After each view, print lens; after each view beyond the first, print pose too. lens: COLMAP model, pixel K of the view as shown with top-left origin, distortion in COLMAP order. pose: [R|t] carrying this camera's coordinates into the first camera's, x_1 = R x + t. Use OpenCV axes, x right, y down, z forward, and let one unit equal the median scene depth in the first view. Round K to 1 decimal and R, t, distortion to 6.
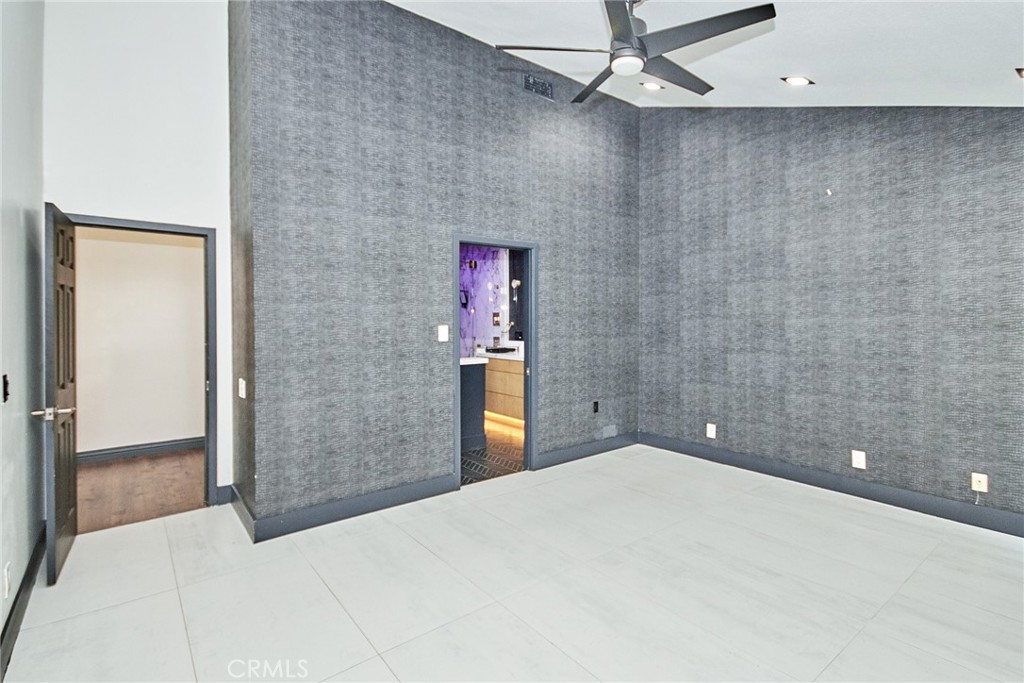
lens RADIAL K [[484.8, 0, 514.1], [0, 484.8, 290.2], [0, 0, 1]] dist [0.012750, -0.000456]
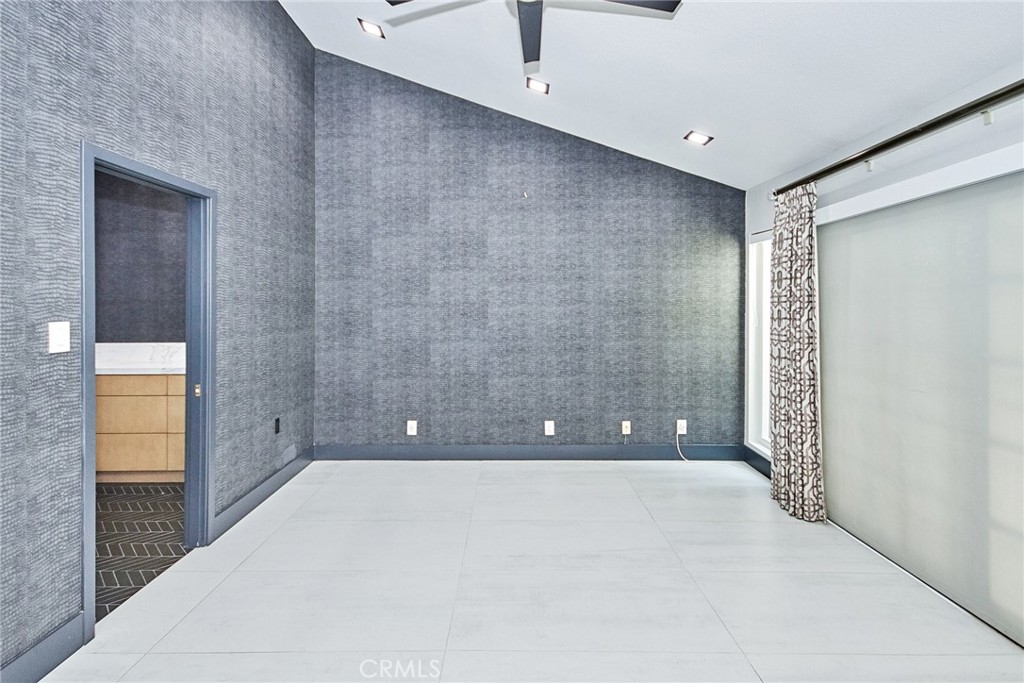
lens RADIAL K [[484.8, 0, 514.1], [0, 484.8, 290.2], [0, 0, 1]] dist [0.012750, -0.000456]
pose [[0.625233, 0.029251, 0.779890, -0.211323], [-0.047385, 0.998877, 0.000524, 0.016741], [-0.778999, -0.037283, 0.625916, 0.282366]]
